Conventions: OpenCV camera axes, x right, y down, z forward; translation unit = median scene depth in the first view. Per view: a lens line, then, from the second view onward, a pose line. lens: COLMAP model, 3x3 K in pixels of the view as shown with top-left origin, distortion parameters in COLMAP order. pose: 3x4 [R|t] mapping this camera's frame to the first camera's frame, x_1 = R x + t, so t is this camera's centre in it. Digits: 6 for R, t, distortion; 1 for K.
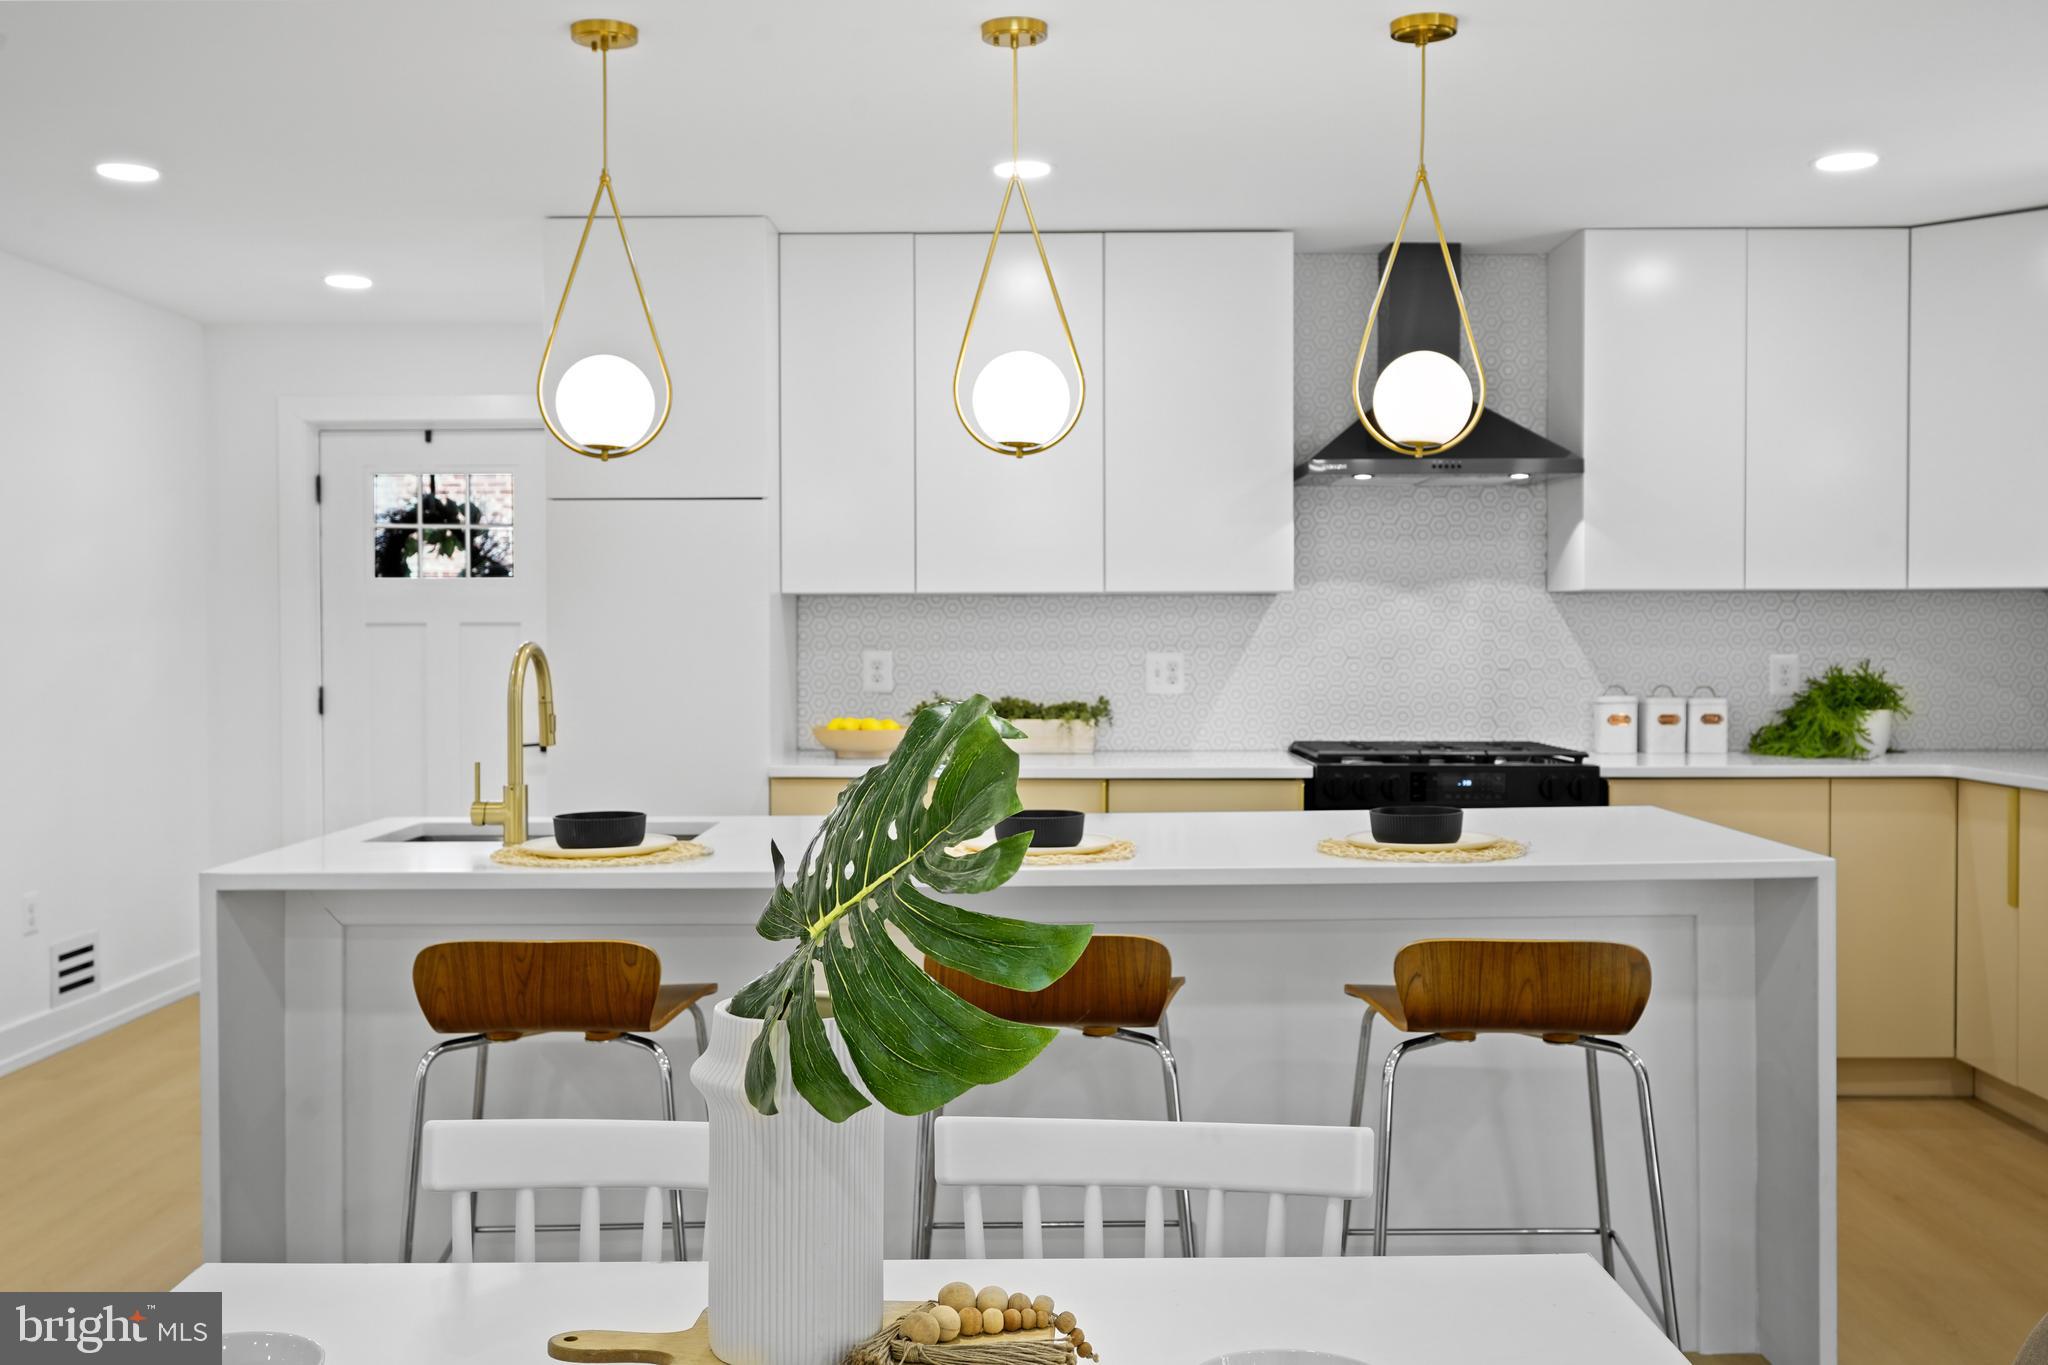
lens RADIAL K [[1972.2, 0, 1031.9], [0, 1972.2, 659.8], [0, 0, 1]] dist [0.000433, 0.000000]
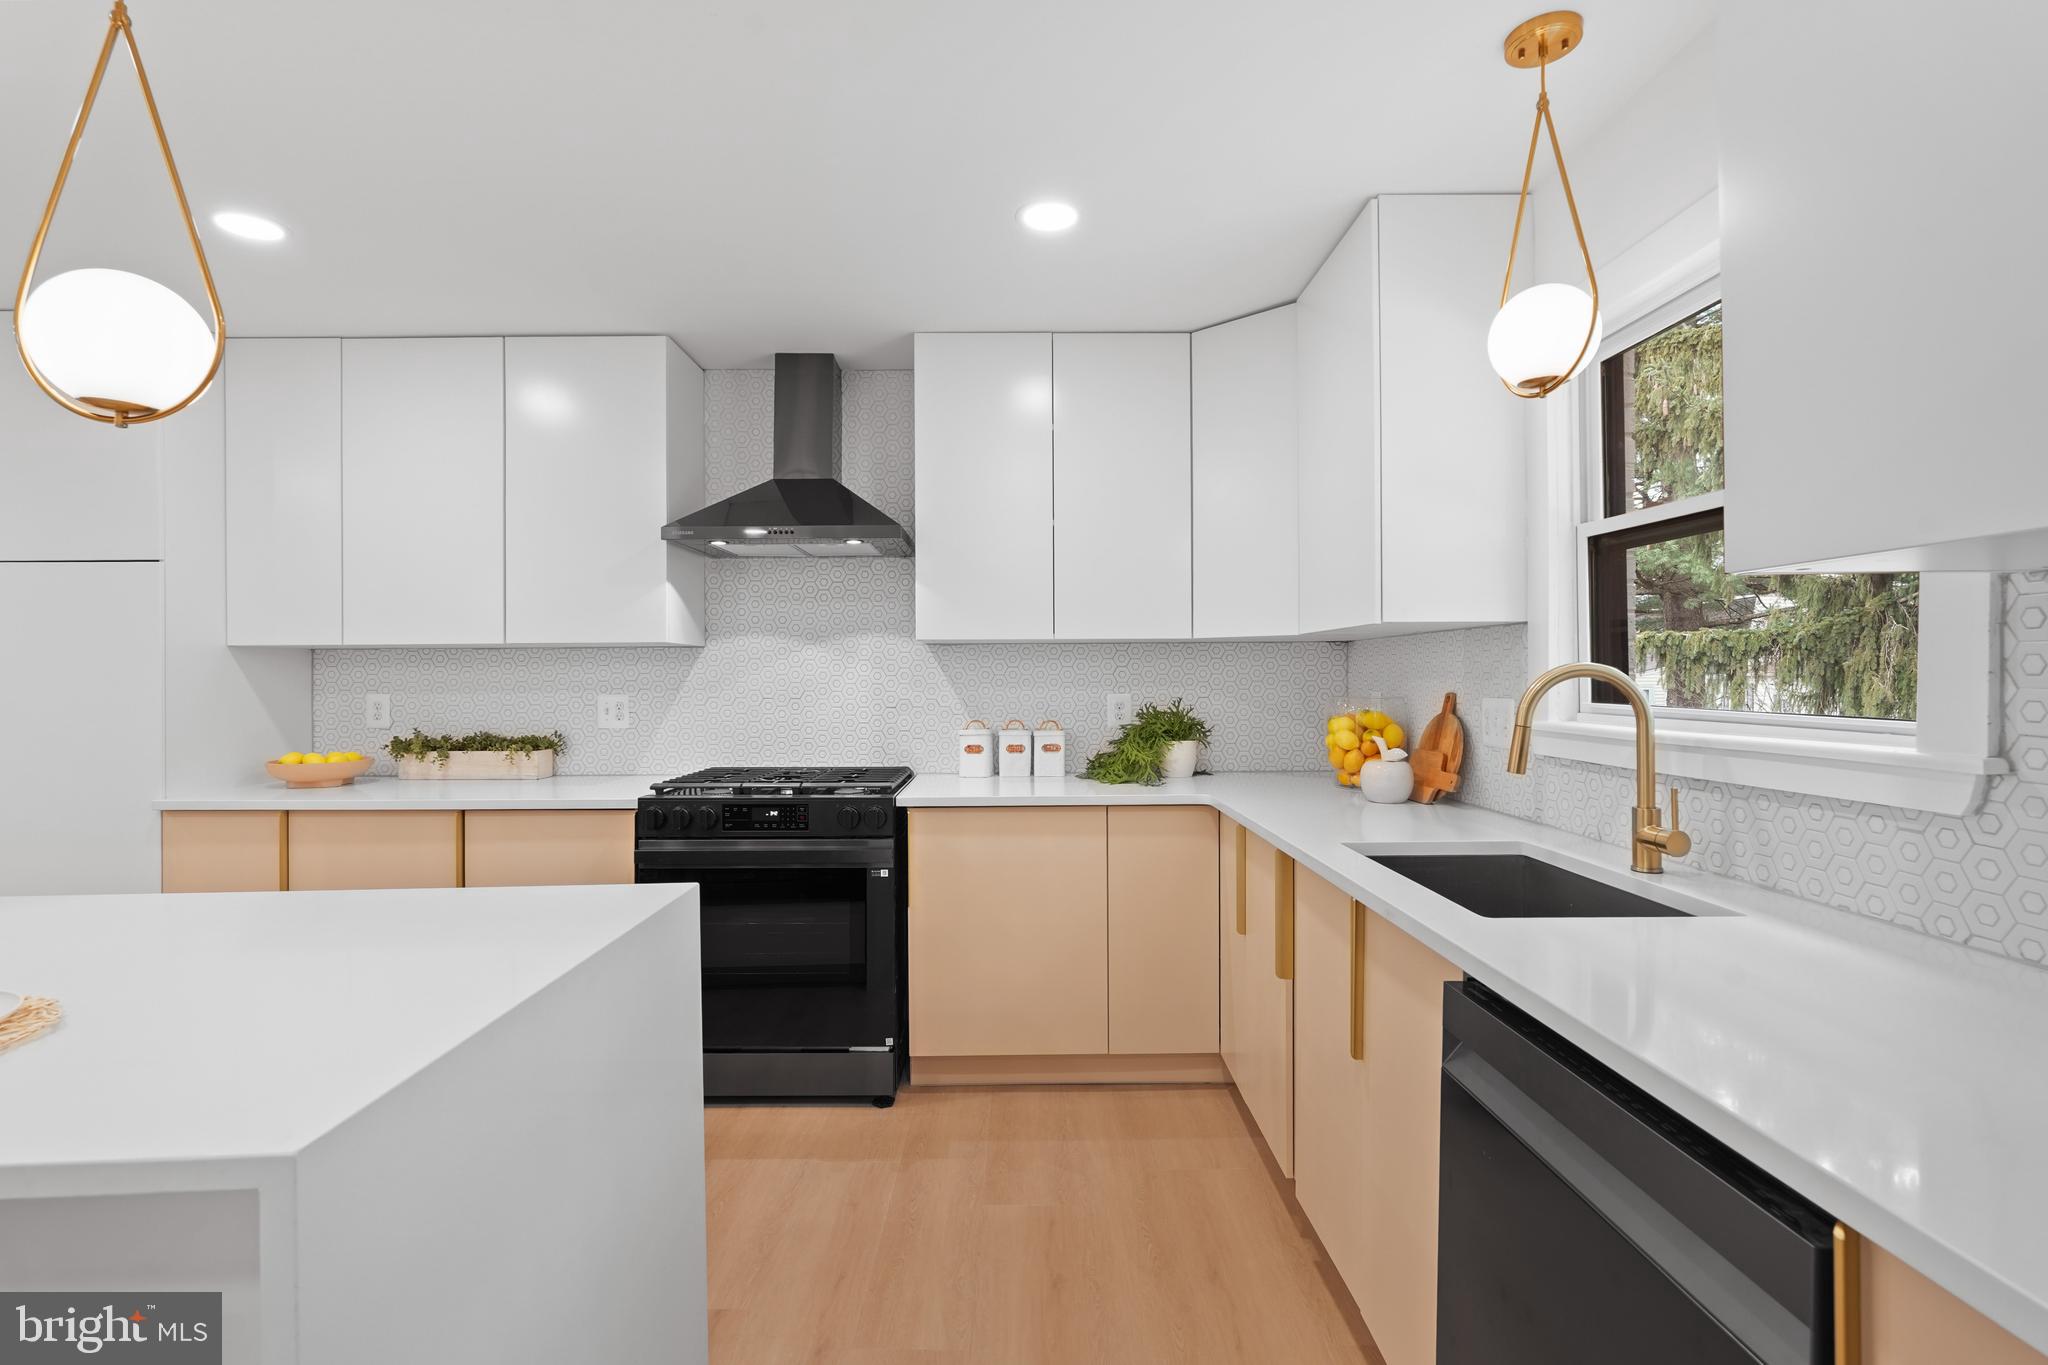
lens RADIAL K [[914.7, 0, 1041.5], [0, 914.7, 672.1], [0, 0, 1]] dist [-0.012597, 0.005914]
pose [[0.999858, -0.004099, 0.016340, 0.349573], [0.004389, 0.999832, -0.017780, -0.006897], [-0.016264, 0.017849, 0.999708, 0.464447]]
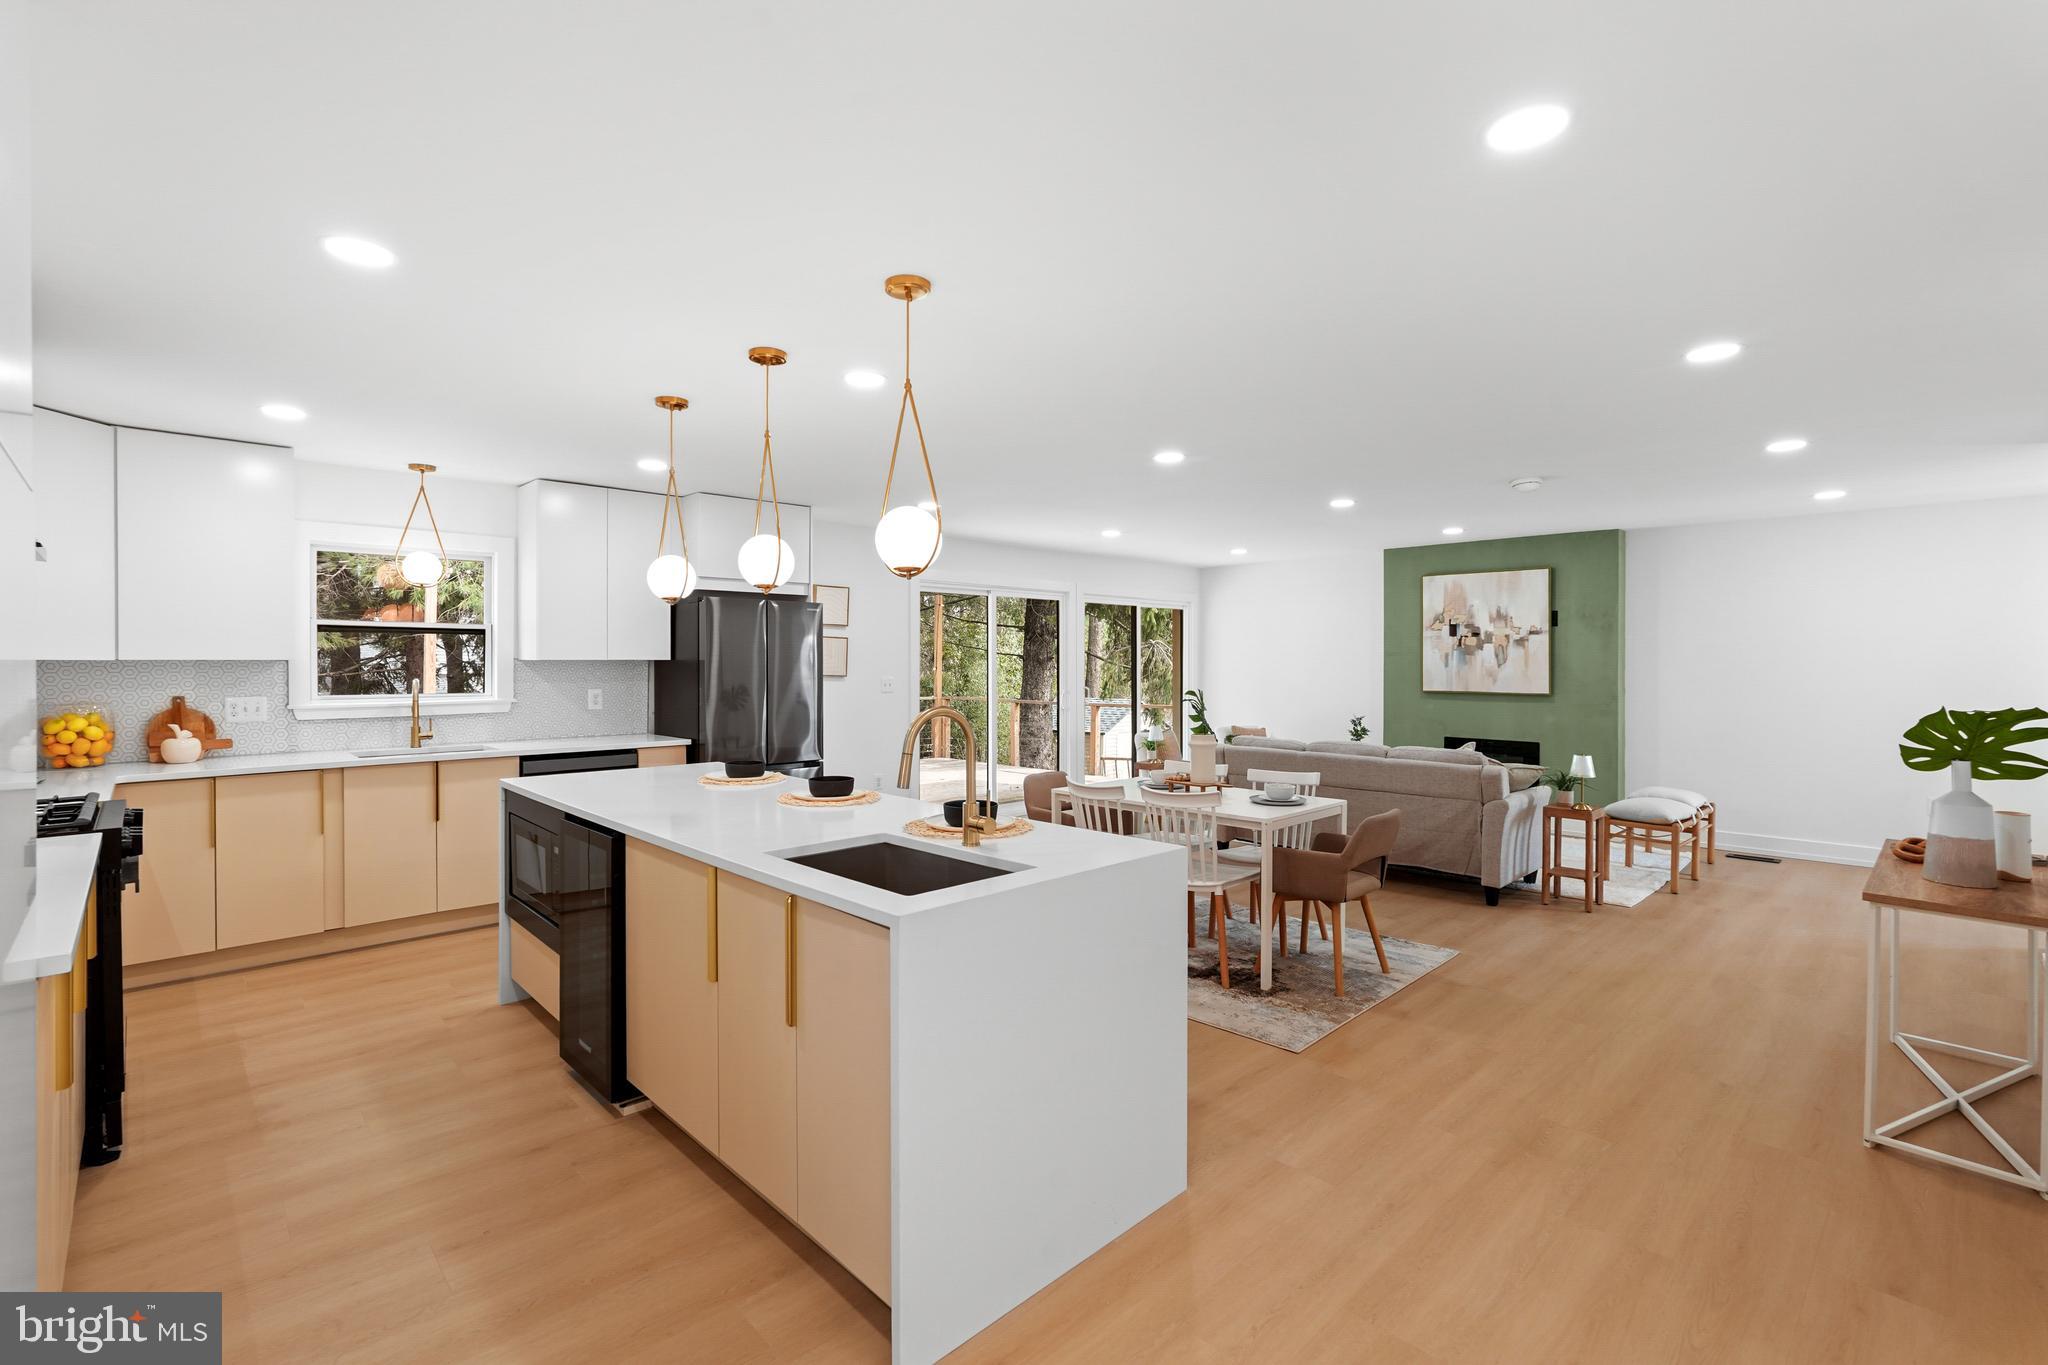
lens RADIAL K [[914.7, 0, 1025.5], [0, 914.7, 667.6], [0, 0, 1]] dist [-0.012597, 0.005914]
pose [[-0.704862, -0.000542, 0.709345, -0.508884], [0.014111, 0.999791, 0.014786, -0.029939], [-0.709204, 0.020432, -0.704707, 0.961320]]
